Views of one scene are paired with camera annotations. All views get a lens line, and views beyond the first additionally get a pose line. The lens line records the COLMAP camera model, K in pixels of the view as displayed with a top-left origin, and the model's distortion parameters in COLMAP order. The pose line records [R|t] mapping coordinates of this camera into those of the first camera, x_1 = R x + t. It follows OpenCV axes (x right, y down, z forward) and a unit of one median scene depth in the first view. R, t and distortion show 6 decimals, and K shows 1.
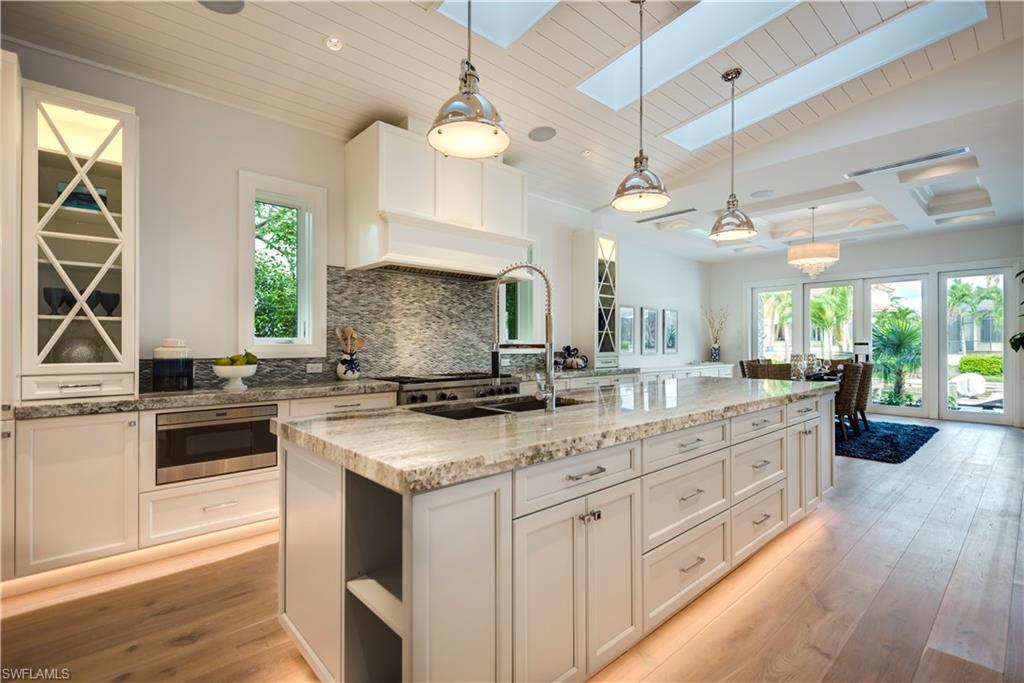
lens RADIAL K [[473.4, 0, 542.3], [0, 473.4, 342.6], [0, 0, 1]] dist [-0.000687, -0.000332]
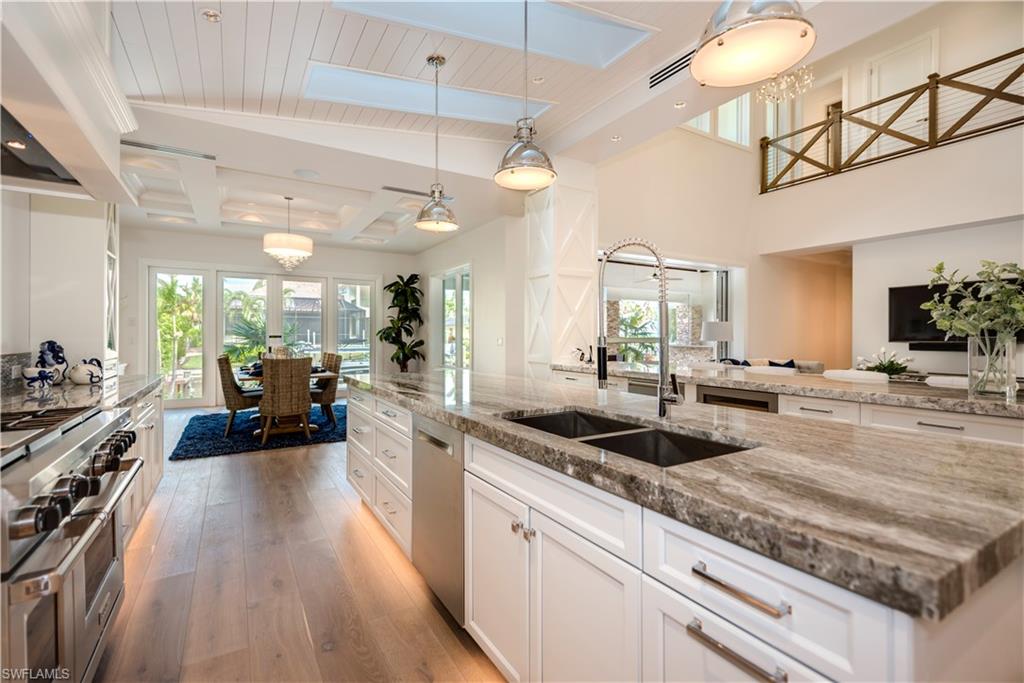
lens RADIAL K [[466.5, 0, 512.0], [0, 466.5, 341.5], [0, 0, 1]] dist [0.009789, -0.000391]
pose [[0.223036, -0.009346, 0.974765, -0.303702], [-0.006324, 0.999919, 0.011034, -0.002760], [-0.974790, -0.008625, 0.222959, 0.383408]]
